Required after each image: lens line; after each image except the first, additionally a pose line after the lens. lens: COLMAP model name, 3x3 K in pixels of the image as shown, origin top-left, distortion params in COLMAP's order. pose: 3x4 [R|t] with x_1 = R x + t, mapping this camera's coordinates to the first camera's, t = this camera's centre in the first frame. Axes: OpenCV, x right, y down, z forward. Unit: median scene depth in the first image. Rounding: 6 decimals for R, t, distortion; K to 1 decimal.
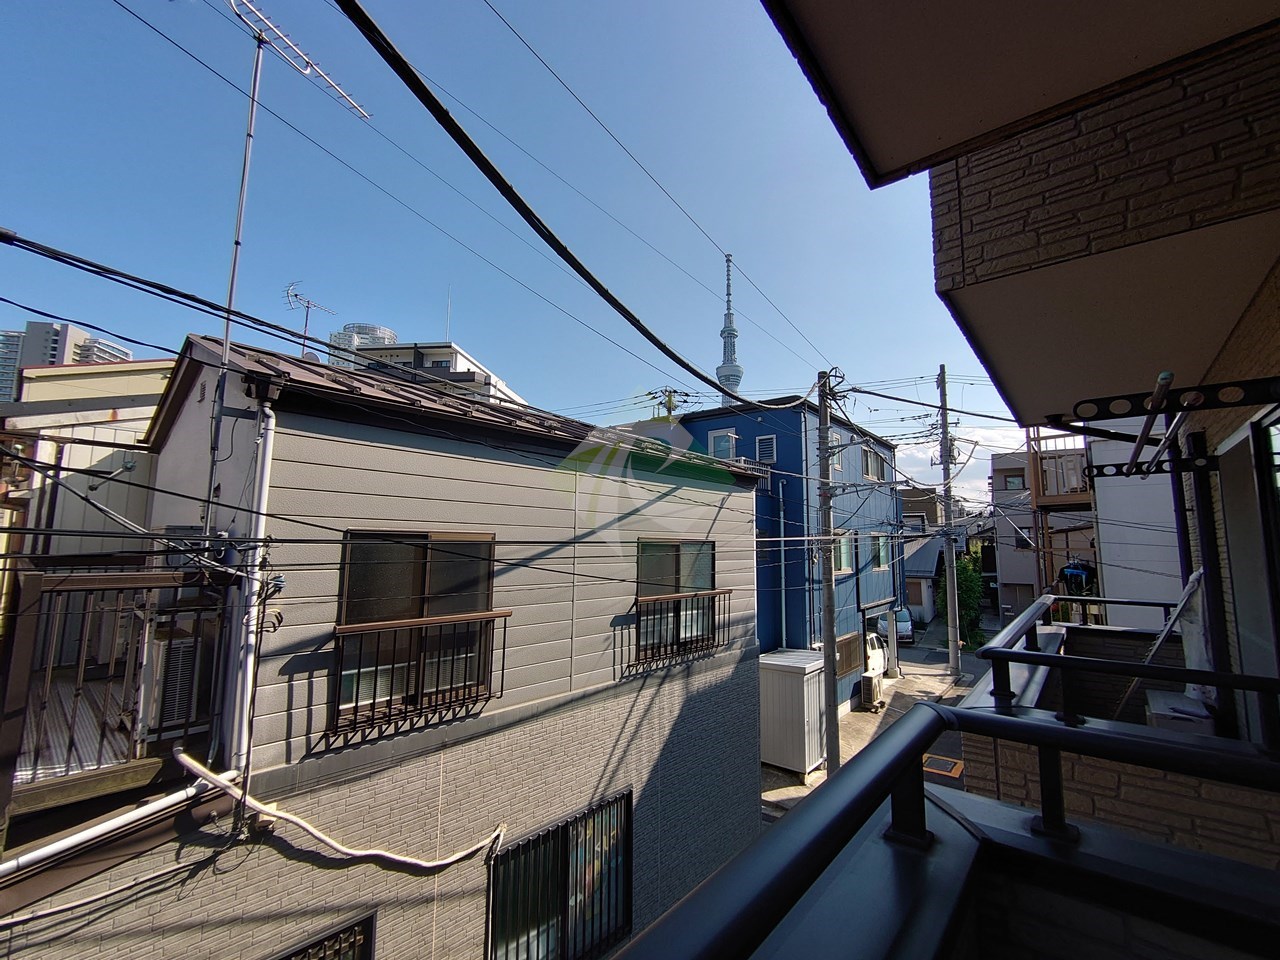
lens RADIAL K [[552.4, 0, 636.0], [0, 552.4, 481.0], [0, 0, 1]] dist [-0.001654, -0.000297]
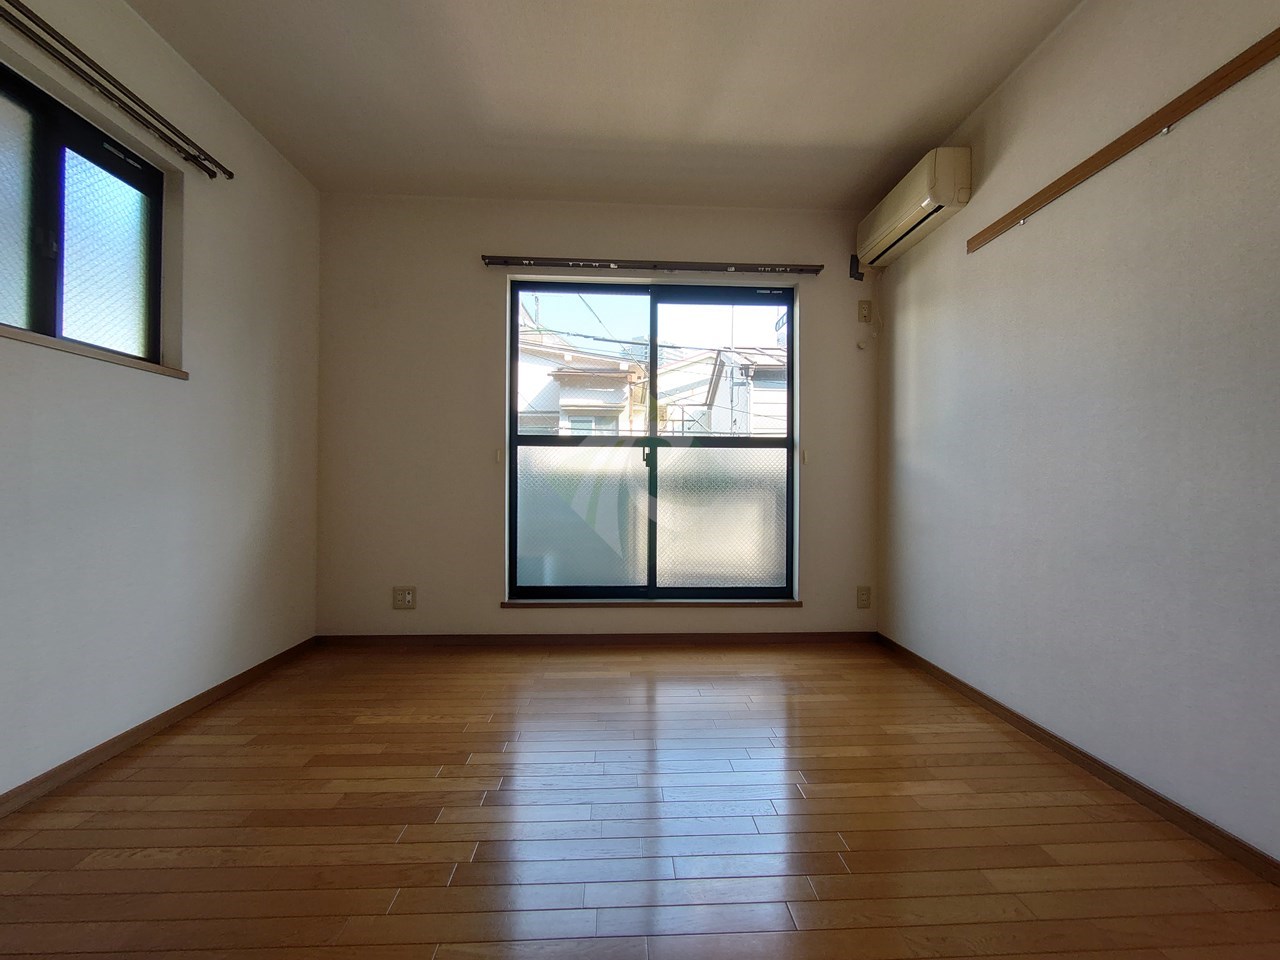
lens RADIAL K [[552.4, 0, 634.2], [0, 552.4, 477.9], [0, 0, 1]] dist [-0.001654, -0.000297]
pose [[0.657007, -0.013456, -0.753764, 0.508810], [0.088382, 0.994321, 0.059286, 0.062294], [0.748686, -0.105570, 0.654465, -0.610170]]
